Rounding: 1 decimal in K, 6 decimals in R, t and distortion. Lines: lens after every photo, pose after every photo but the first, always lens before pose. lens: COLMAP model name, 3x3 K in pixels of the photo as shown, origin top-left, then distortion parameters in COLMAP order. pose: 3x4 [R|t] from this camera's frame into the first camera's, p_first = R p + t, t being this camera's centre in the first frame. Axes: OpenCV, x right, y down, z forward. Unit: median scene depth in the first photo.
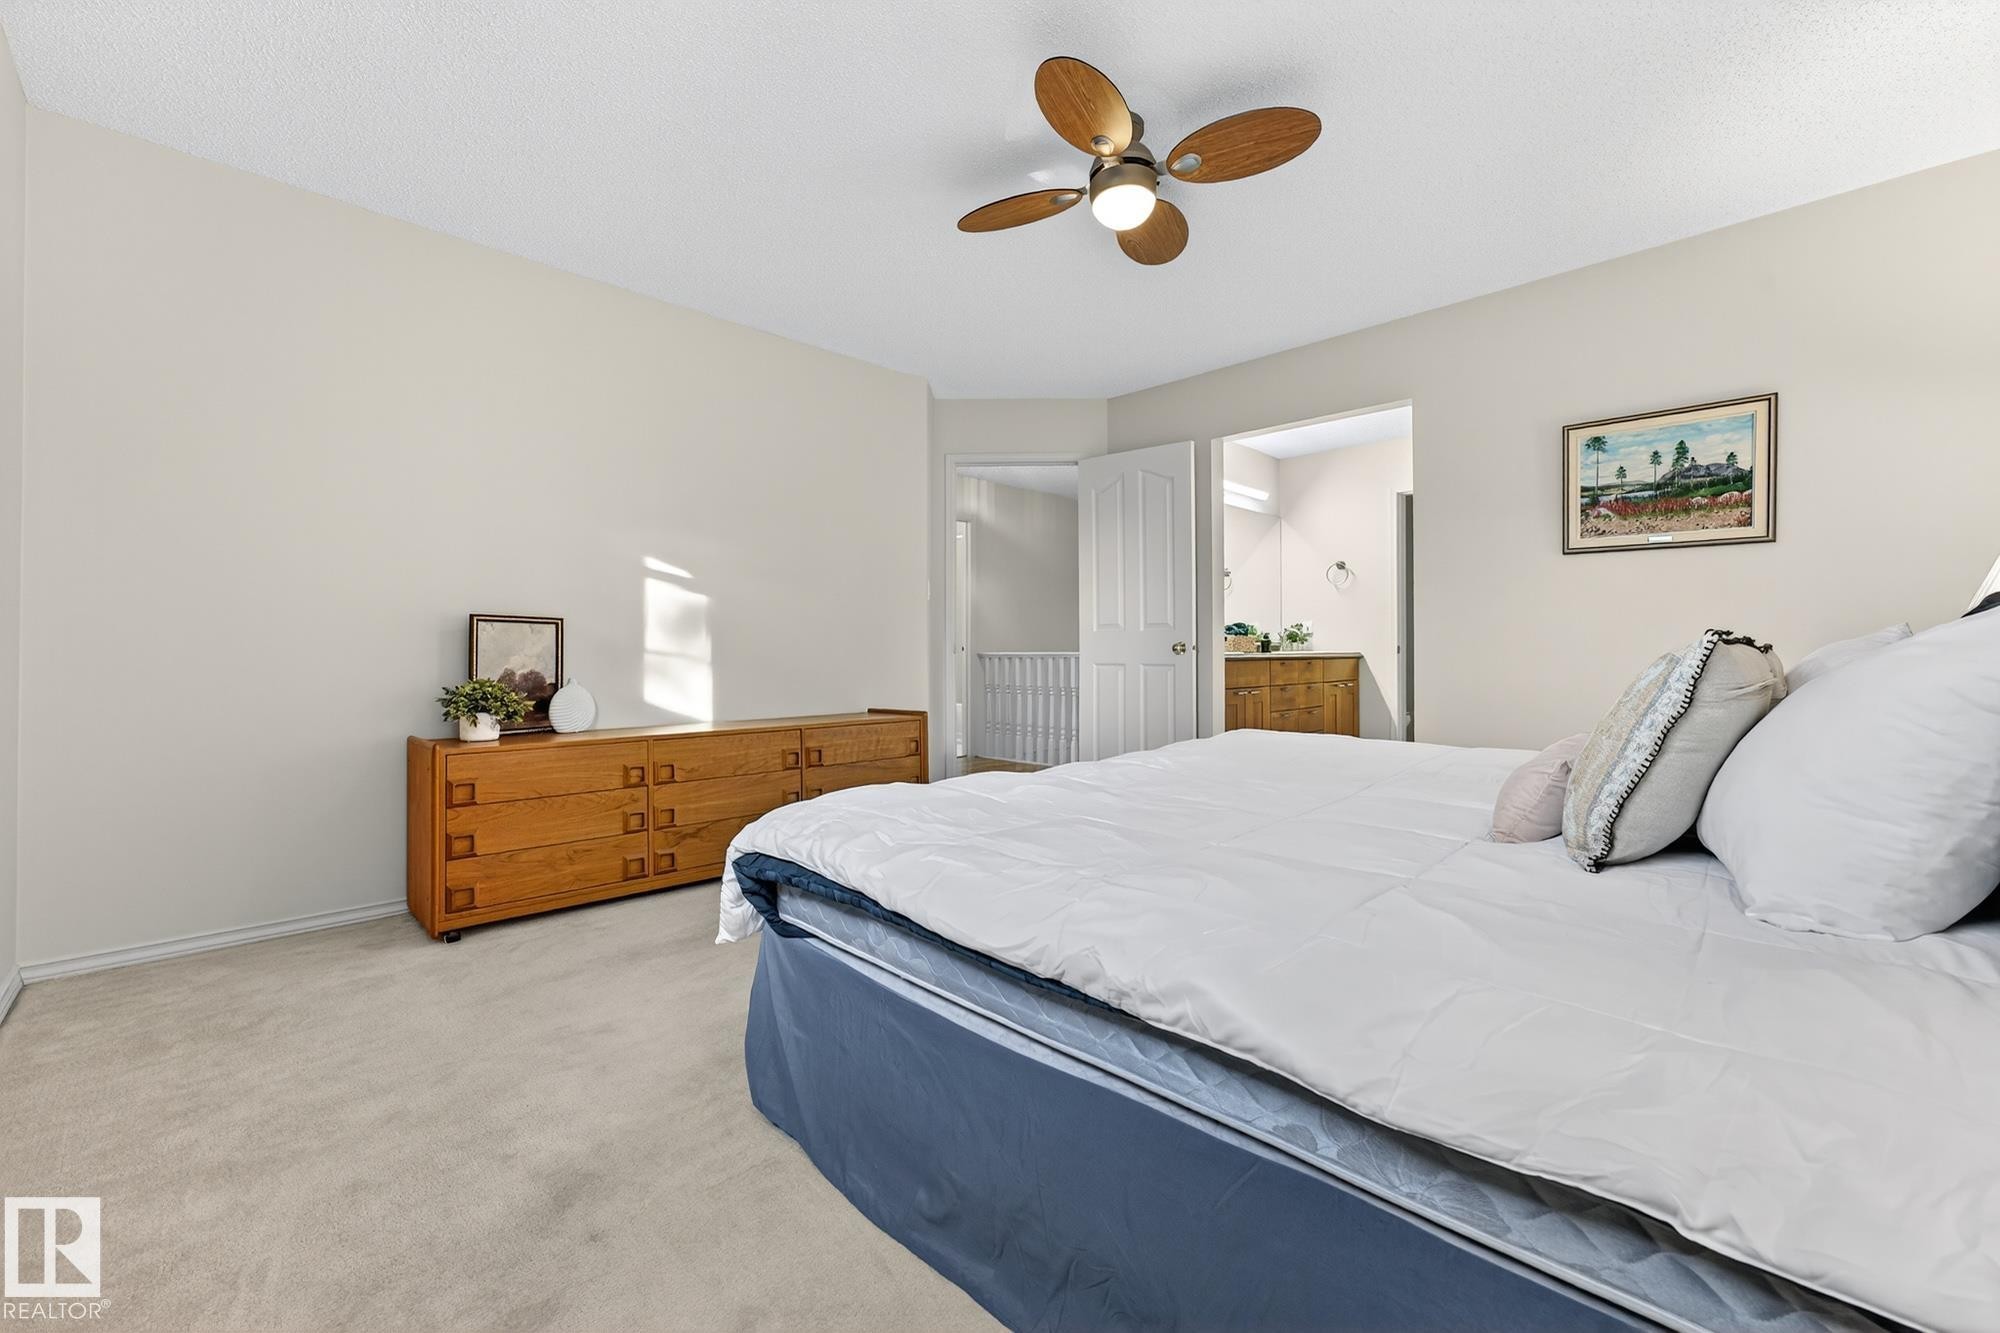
lens RADIAL K [[794.3, 0, 1001.9], [0, 794.3, 659.2], [0, 0, 1]] dist [-0.010305, 0.000718]
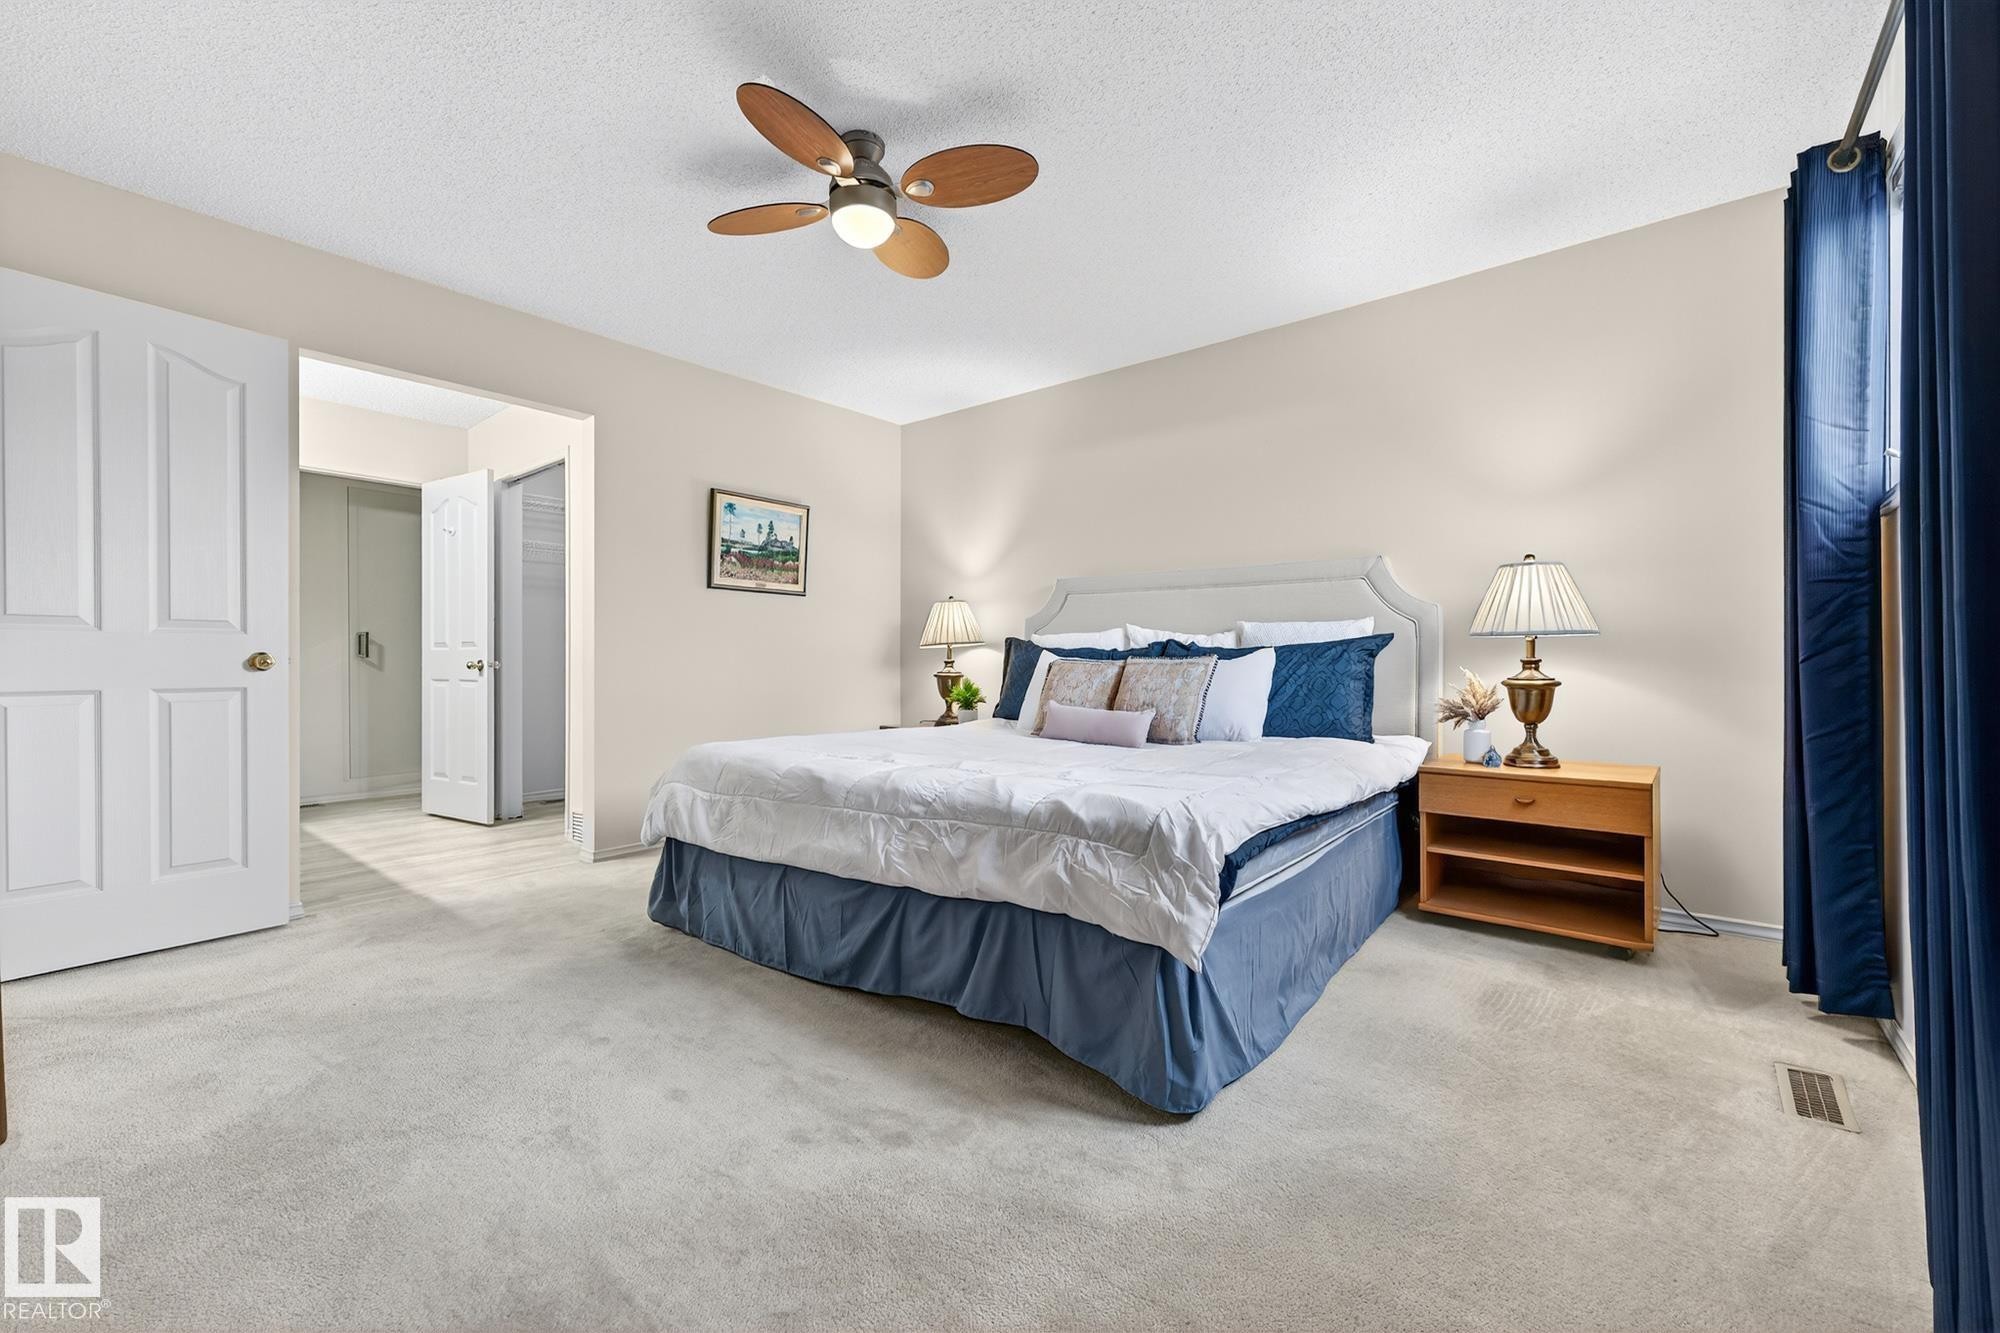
lens RADIAL K [[794.3, 0, 1002.4], [0, 794.3, 658.7], [0, 0, 1]] dist [-0.010305, 0.000718]
pose [[-0.084218, 0.001439, 0.996446, -0.650503], [0.011990, 0.999928, -0.000430, -0.012215], [-0.996375, 0.011911, -0.084229, 0.683394]]
